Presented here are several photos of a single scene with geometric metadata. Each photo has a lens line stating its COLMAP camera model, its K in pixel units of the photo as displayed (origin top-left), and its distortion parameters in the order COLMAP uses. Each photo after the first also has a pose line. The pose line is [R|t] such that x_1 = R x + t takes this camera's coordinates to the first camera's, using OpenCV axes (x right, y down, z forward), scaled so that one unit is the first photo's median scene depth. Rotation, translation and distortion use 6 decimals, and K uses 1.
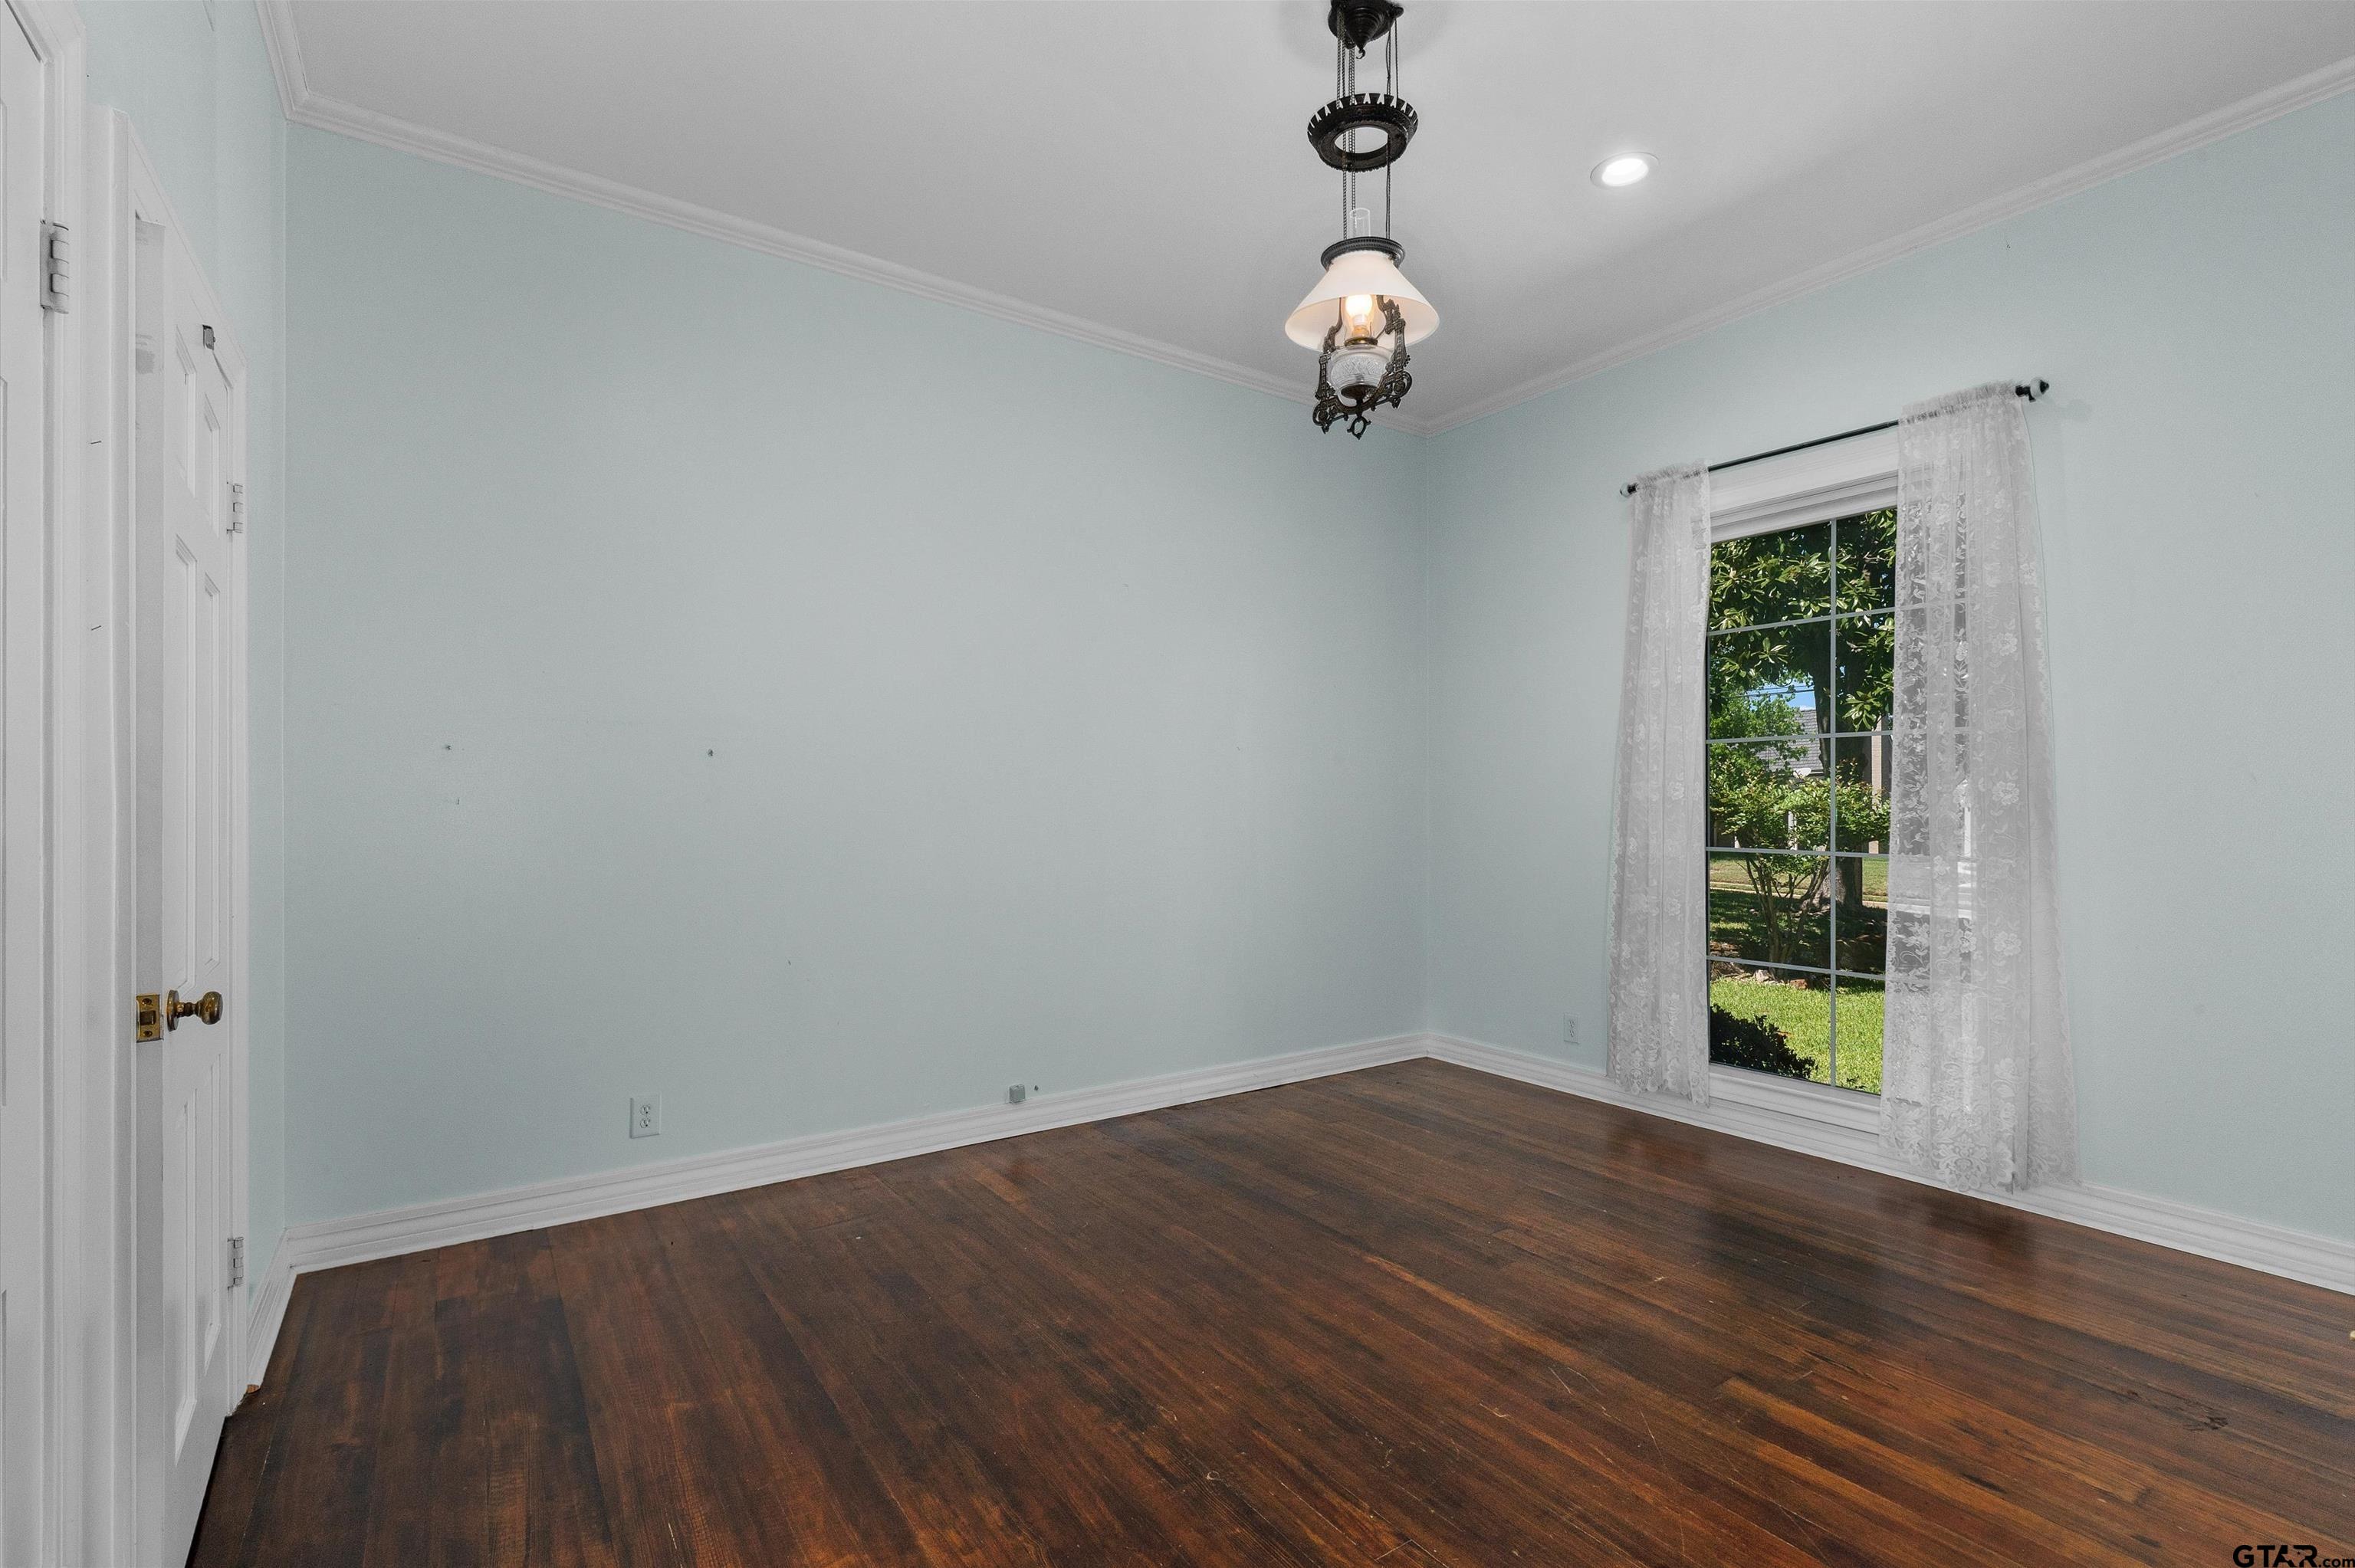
lens RADIAL K [[1056.1, 0, 1187.9], [0, 1056.1, 777.3], [0, 0, 1]] dist [-0.005771, 0.006471]
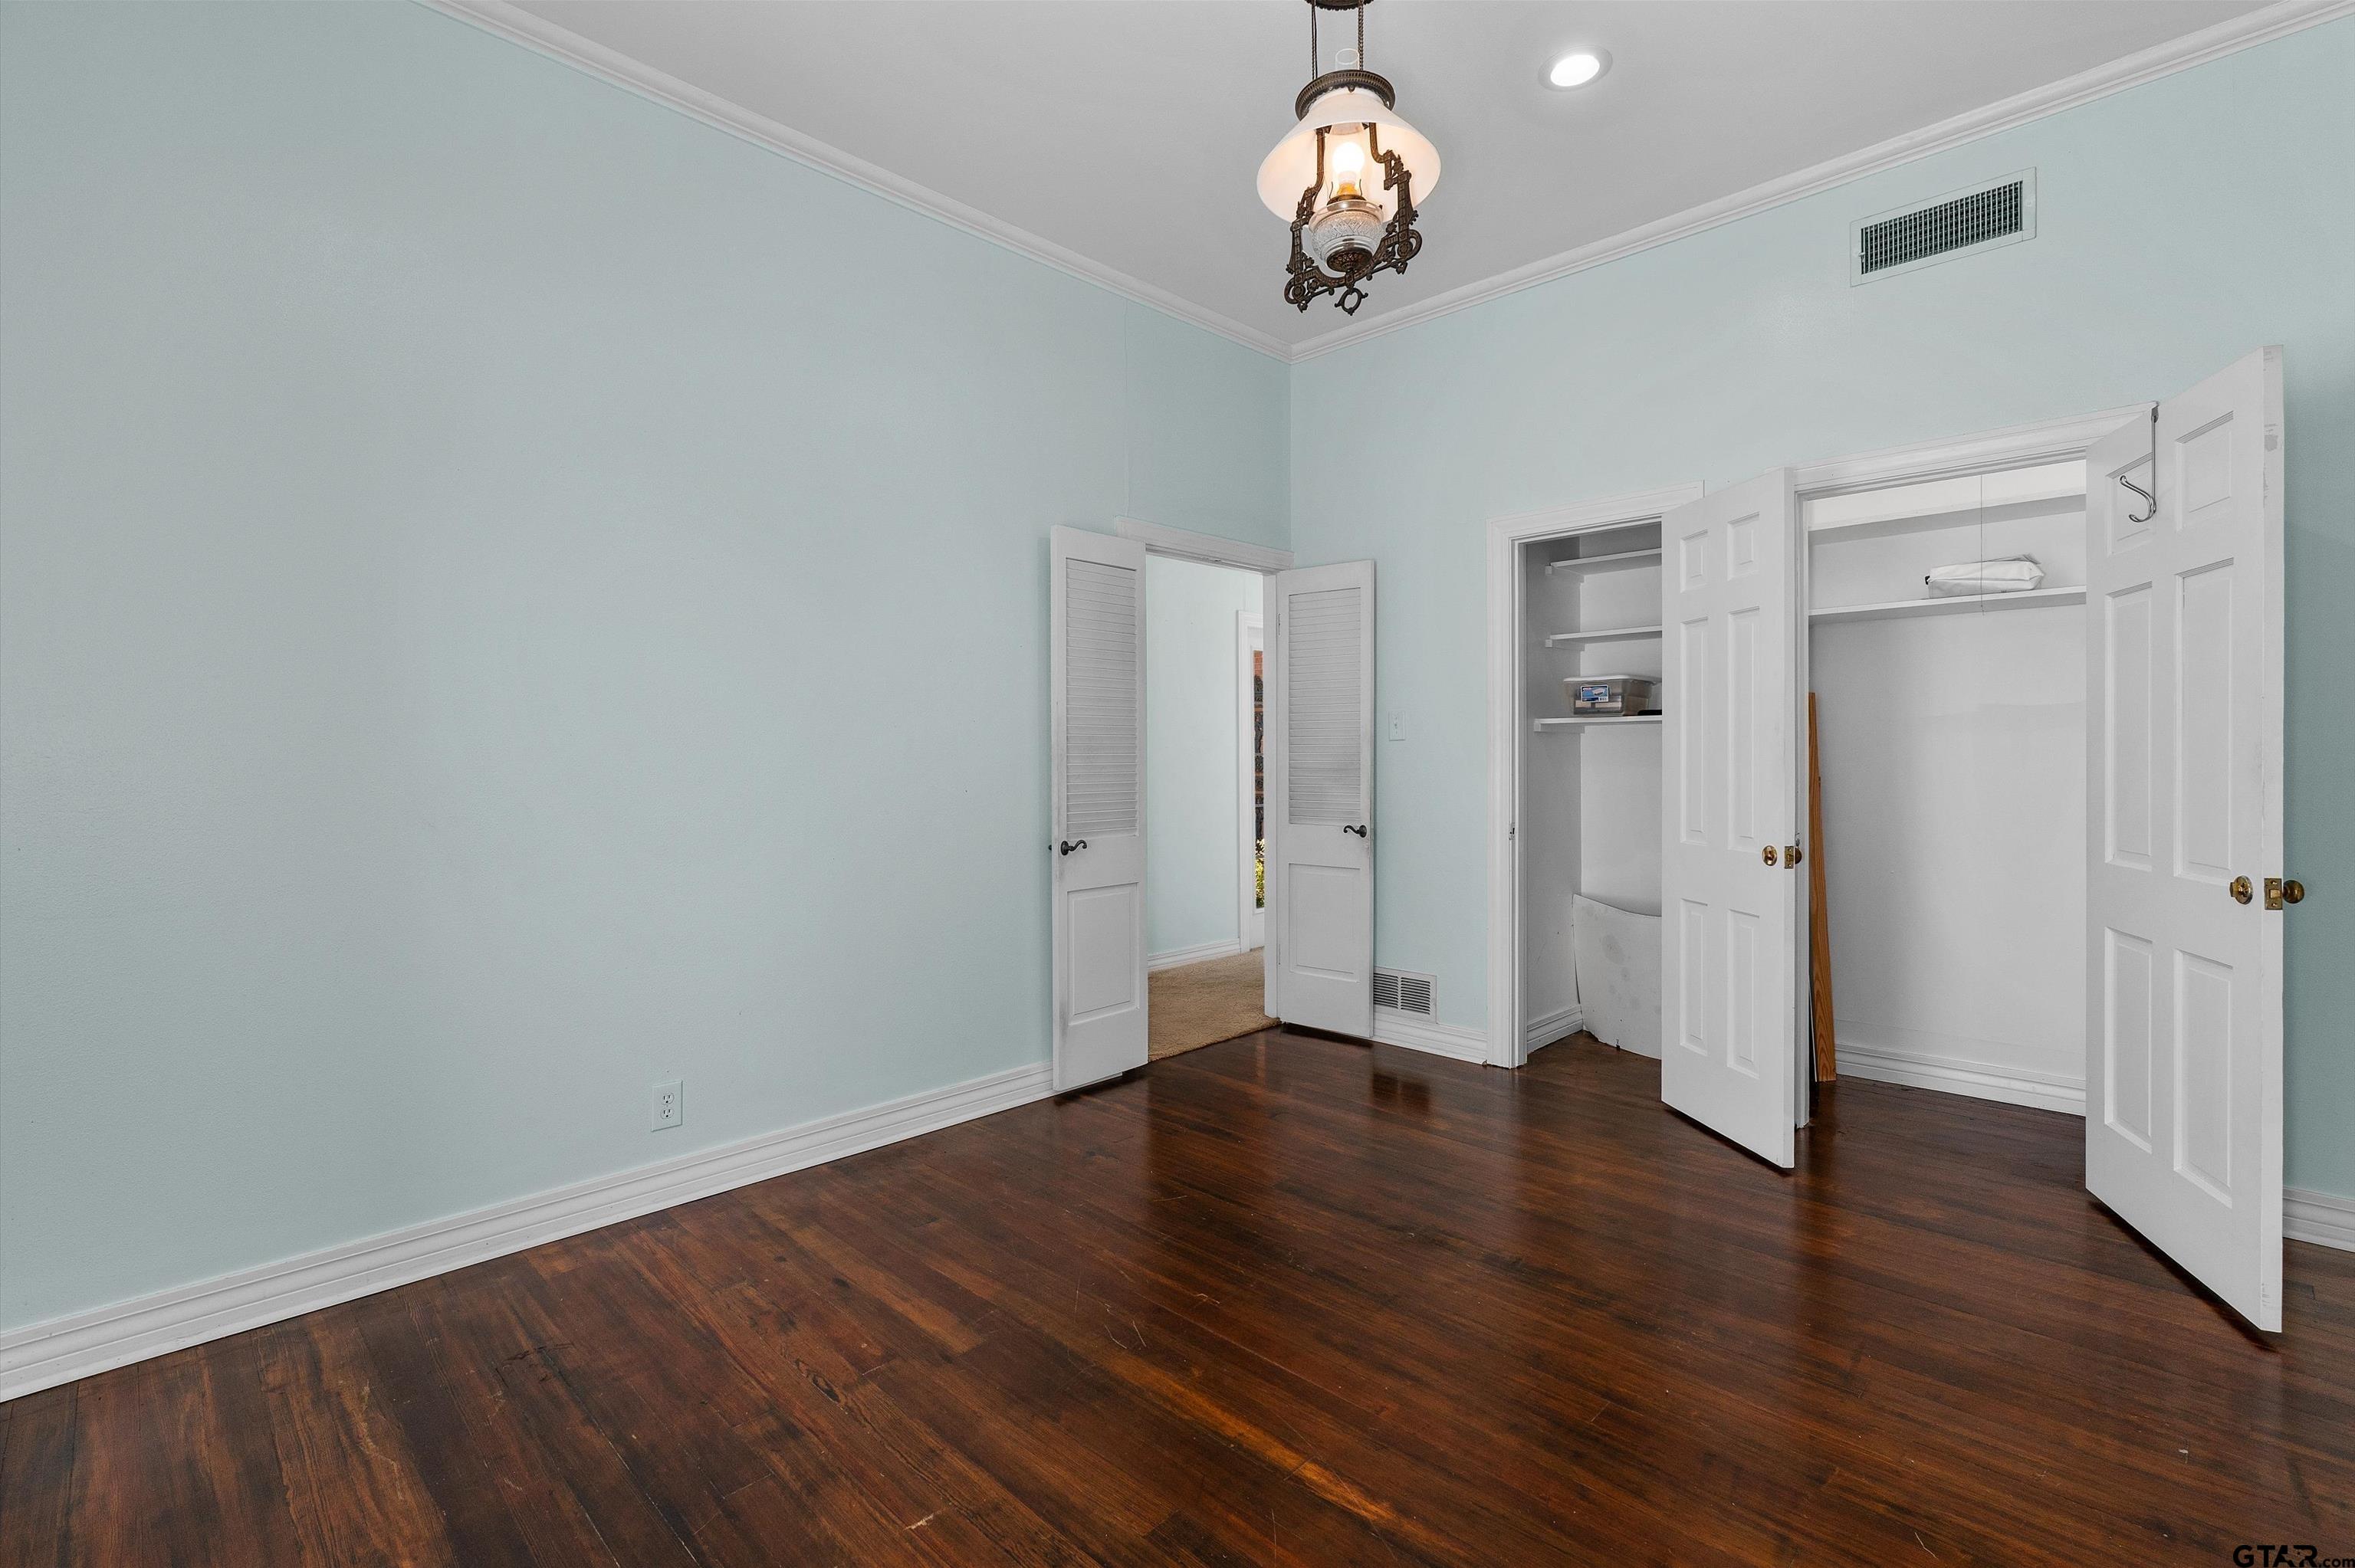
lens RADIAL K [[1056.1, 0, 1187.9], [0, 1056.1, 777.3], [0, 0, 1]] dist [-0.005771, 0.006471]
pose [[-0.979164, 0.007113, -0.202946, 0.475508], [0.006251, 0.999969, 0.004887, 0.041720], [0.202974, 0.003517, -0.979178, 1.861790]]
